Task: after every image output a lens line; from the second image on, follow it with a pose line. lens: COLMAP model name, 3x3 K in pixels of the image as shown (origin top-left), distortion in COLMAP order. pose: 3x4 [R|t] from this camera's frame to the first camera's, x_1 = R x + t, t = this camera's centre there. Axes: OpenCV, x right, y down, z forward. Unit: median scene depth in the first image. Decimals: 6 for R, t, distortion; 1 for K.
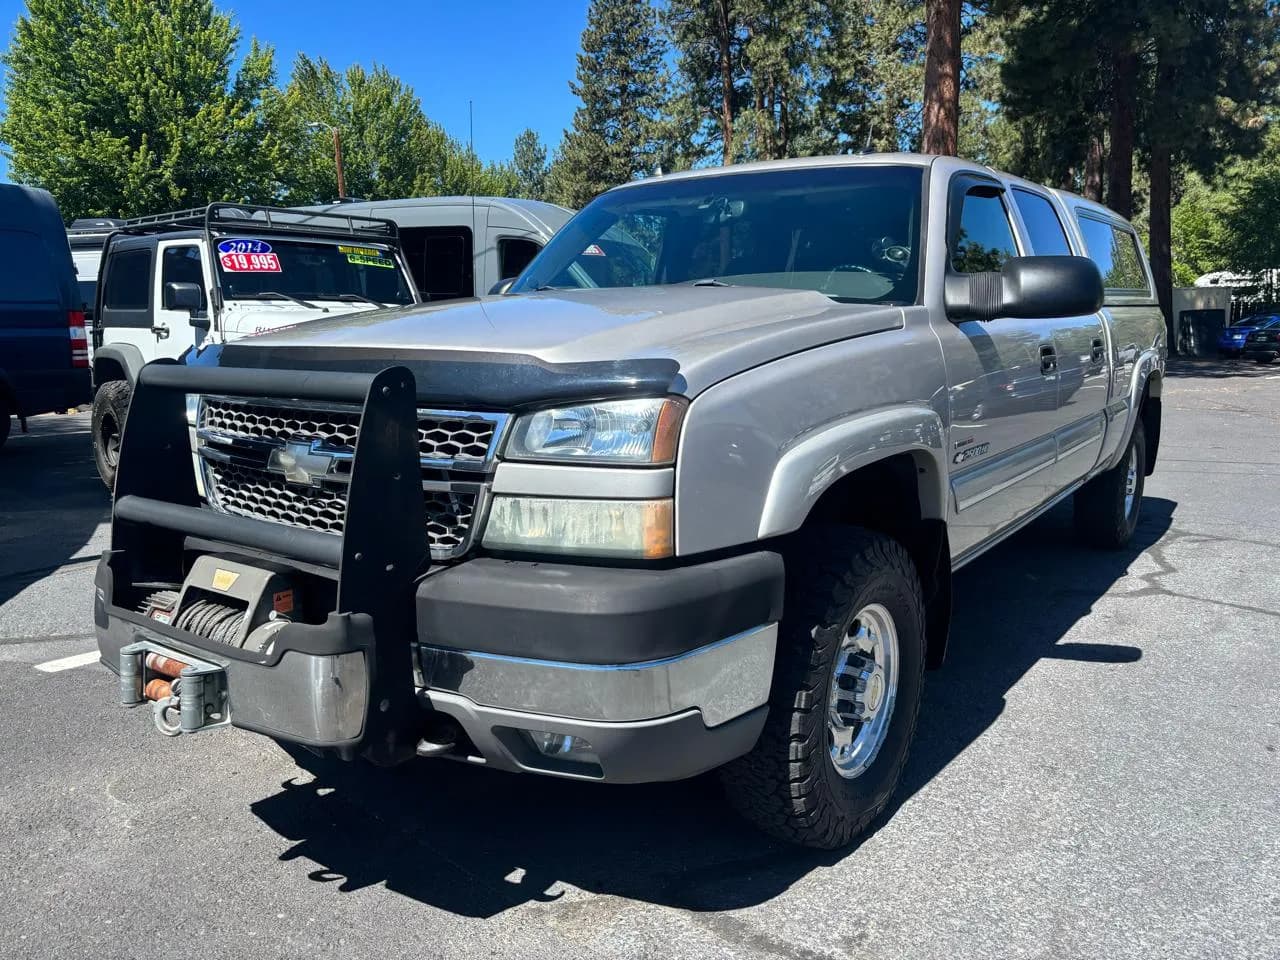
lens RADIAL K [[946.9, 0, 641.6], [0, 946.9, 468.5], [0, 0, 1]] dist [0.038104, -0.040367]
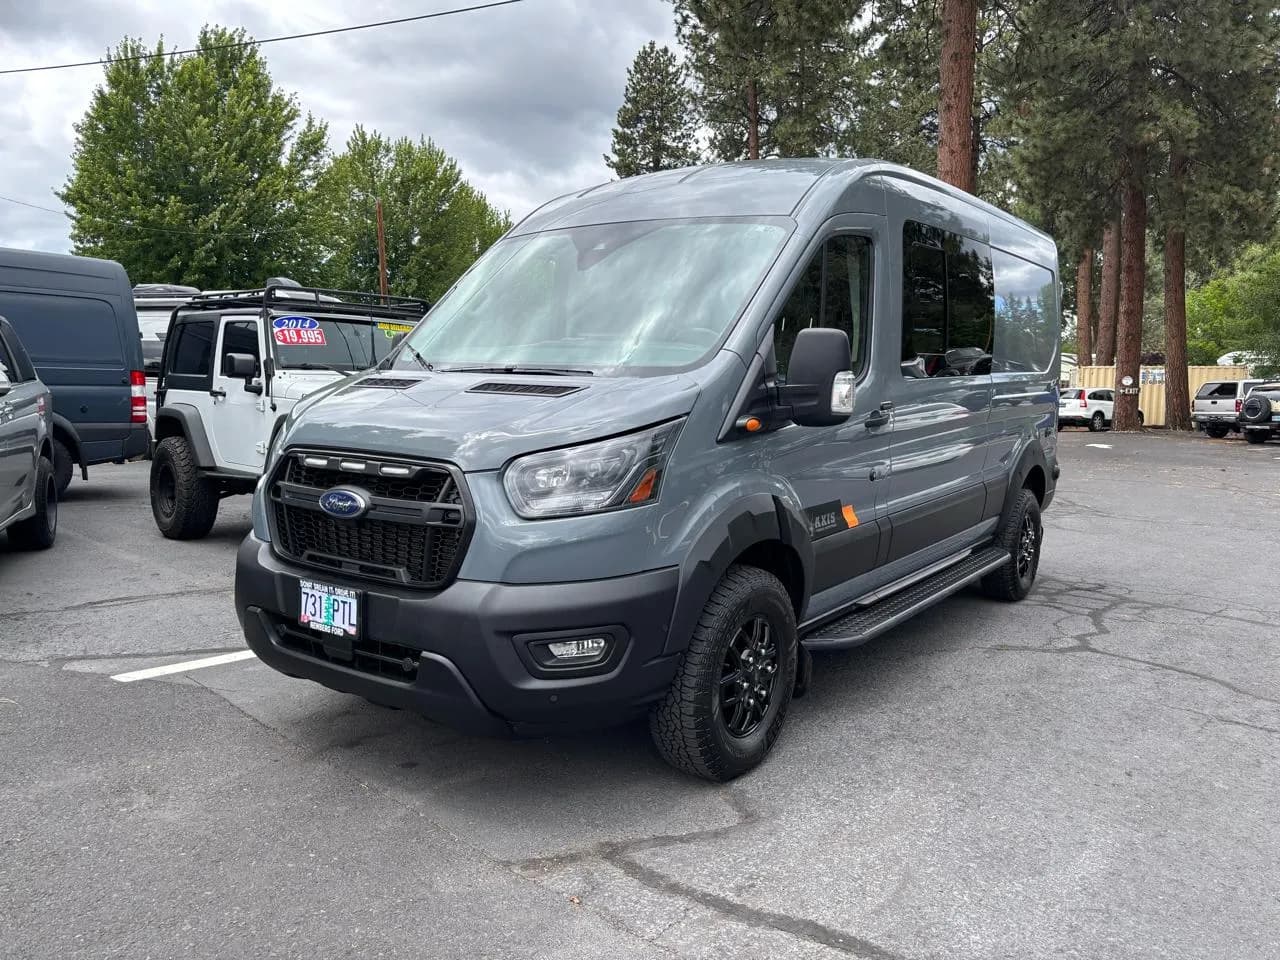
lens RADIAL K [[947.7, 0, 640.0], [0, 947.7, 480.0], [0, 0, 1]] dist [0.002199, 0.008648]
pose [[0.999181, 0.026832, -0.030283, 0.033910], [-0.028405, 0.998203, -0.052771, 0.002578], [0.028813, 0.053588, 0.998147, -0.108619]]
